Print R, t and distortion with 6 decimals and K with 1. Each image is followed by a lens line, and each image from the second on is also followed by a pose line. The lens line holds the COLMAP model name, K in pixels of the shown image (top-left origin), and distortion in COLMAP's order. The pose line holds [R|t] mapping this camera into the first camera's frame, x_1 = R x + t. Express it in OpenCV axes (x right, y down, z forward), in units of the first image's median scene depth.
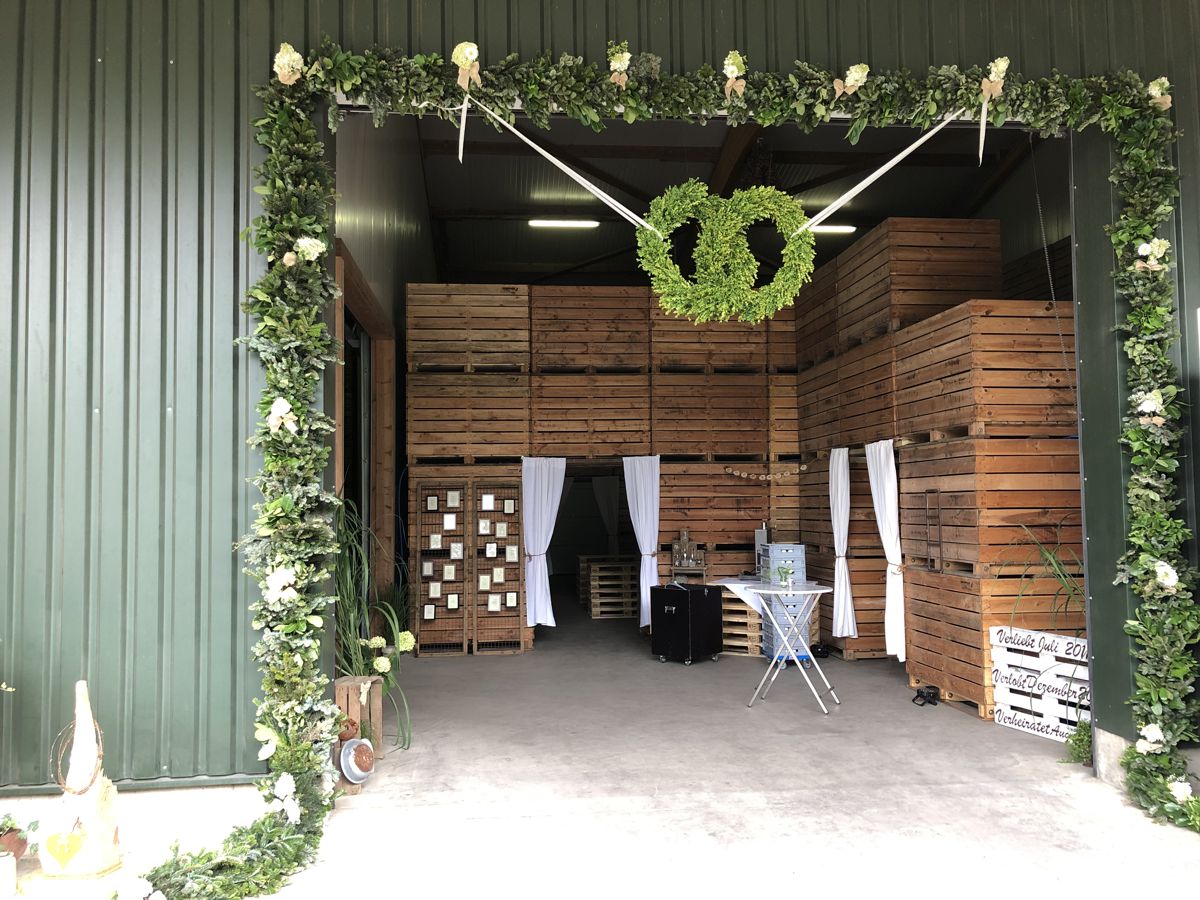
lens RADIAL K [[985.6, 0, 597.5], [0, 985.6, 445.6], [0, 0, 1]] dist [0.035224, -0.017577]
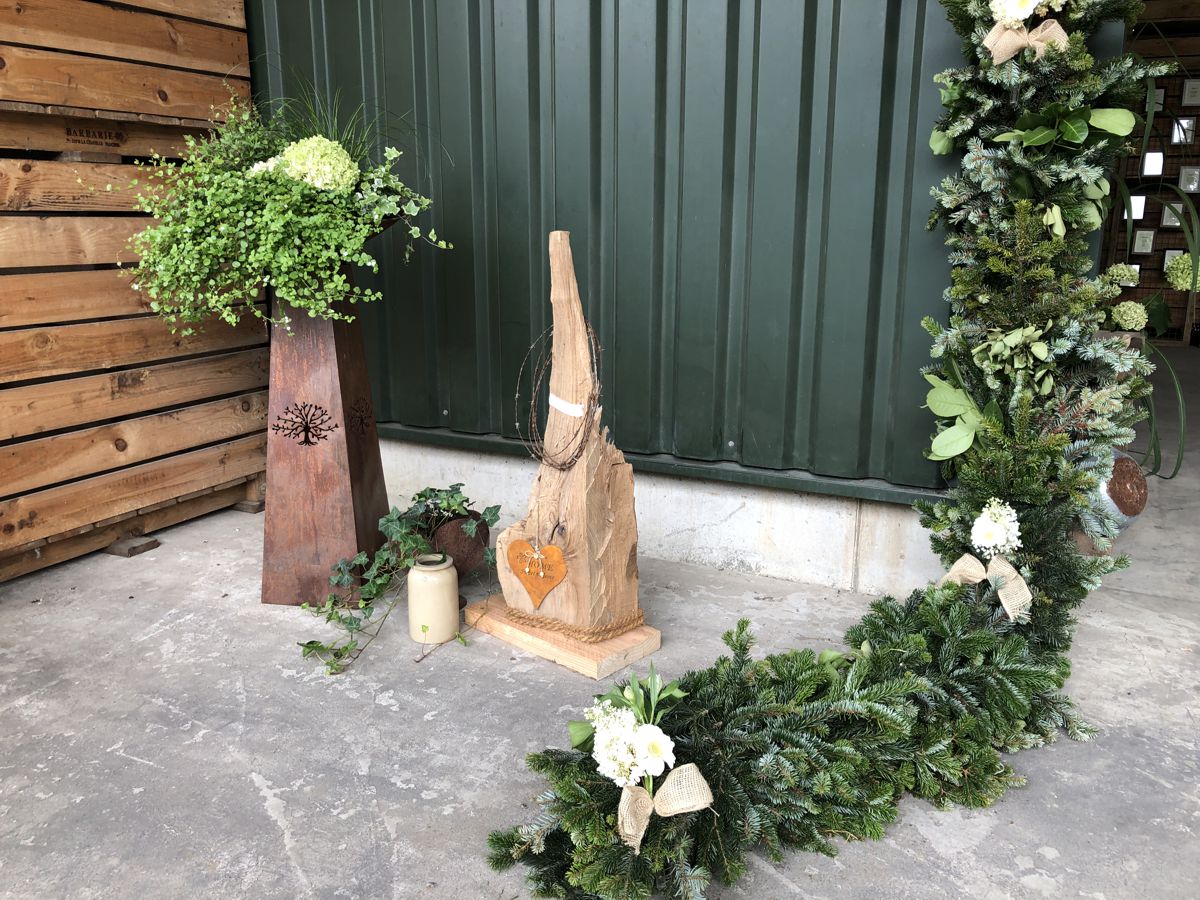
lens RADIAL K [[985.6, 0, 597.6], [0, 985.6, 448.9], [0, 0, 1]] dist [0.035224, -0.017577]
pose [[0.842564, 0.142135, -0.519503, -0.240578], [0.015200, 0.957891, 0.286729, 0.188456], [0.538382, -0.249484, 0.804924, 0.581418]]
